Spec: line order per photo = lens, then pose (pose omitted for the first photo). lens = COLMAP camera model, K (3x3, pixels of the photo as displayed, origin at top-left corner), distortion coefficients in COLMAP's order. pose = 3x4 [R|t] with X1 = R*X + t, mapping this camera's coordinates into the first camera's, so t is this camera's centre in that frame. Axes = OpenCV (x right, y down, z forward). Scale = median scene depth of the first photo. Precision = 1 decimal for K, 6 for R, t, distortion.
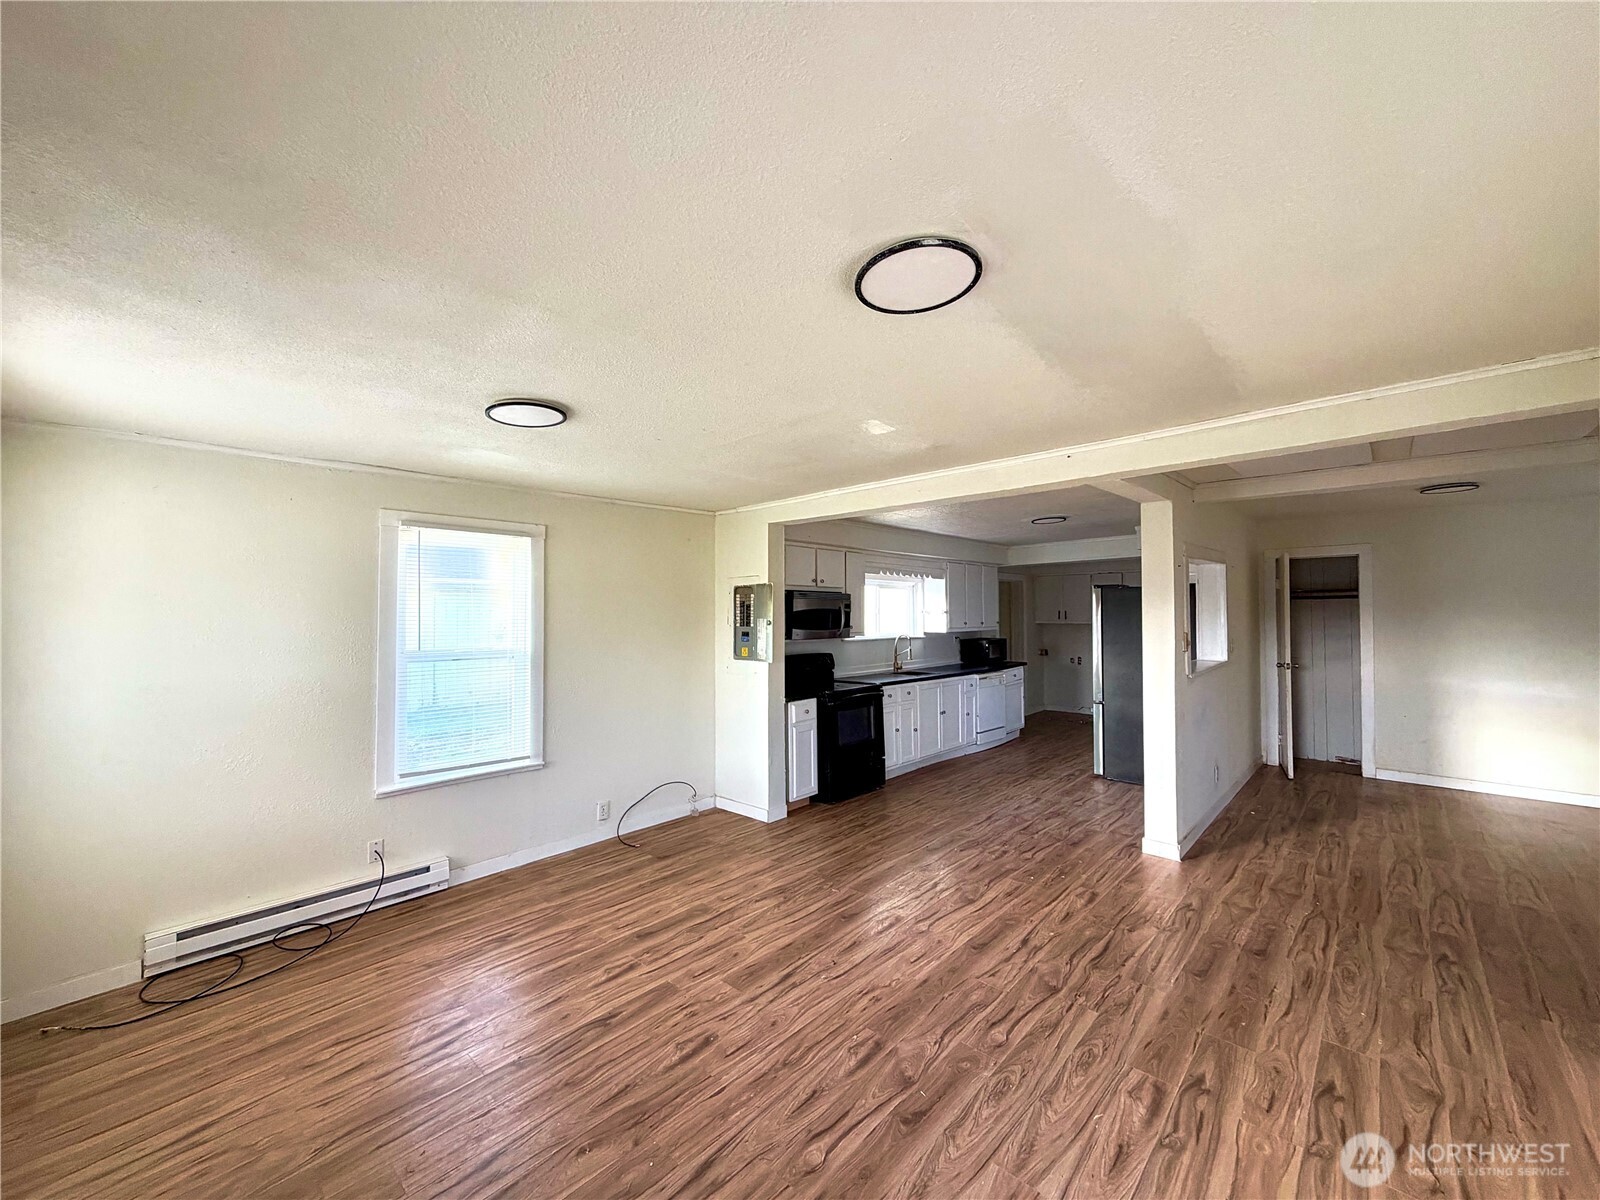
lens RADIAL K [[632.3, 0, 797.6], [0, 632.3, 596.9], [0, 0, 1]] dist [0.001930, -0.000543]
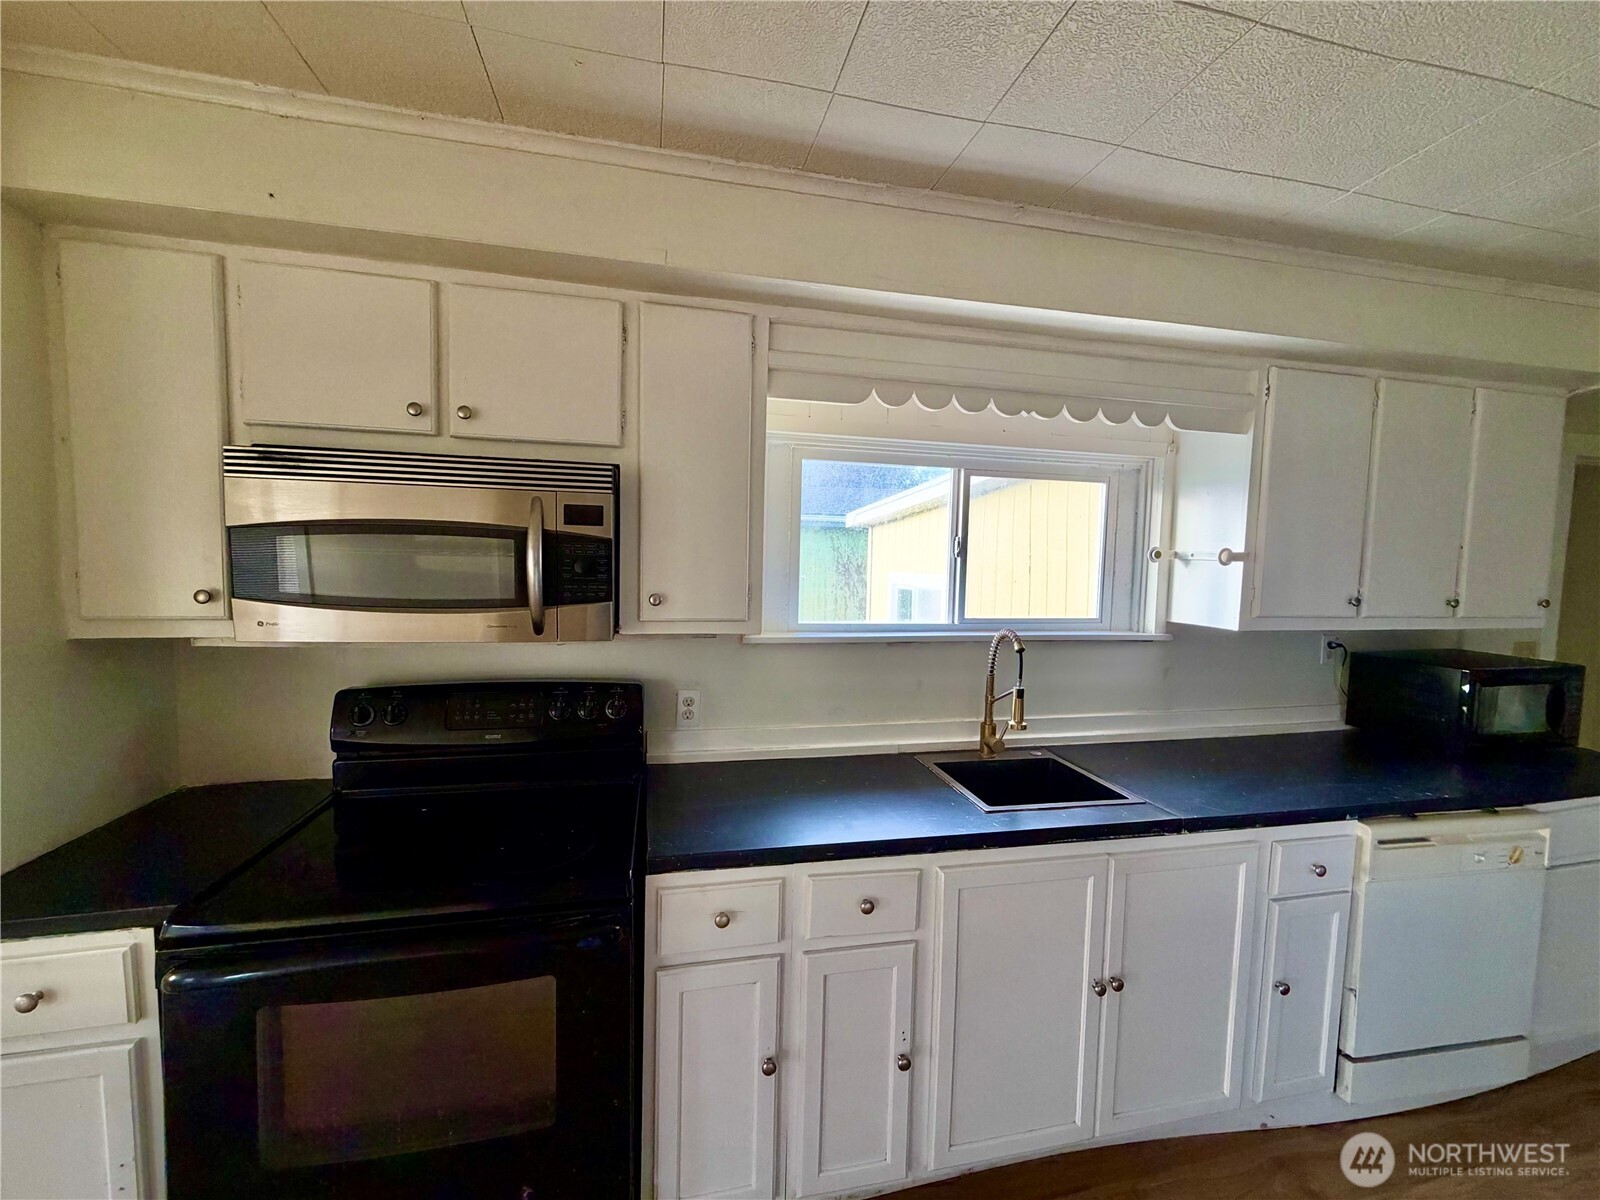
lens RADIAL K [[632.3, 0, 797.3], [0, 632.3, 598.2], [0, 0, 1]] dist [0.001930, -0.000543]
pose [[0.824729, 0.063765, -0.561922, 0.511270], [-0.011712, 0.995336, 0.095757, 0.040197], [0.565407, -0.072392, 0.821629, 1.499463]]
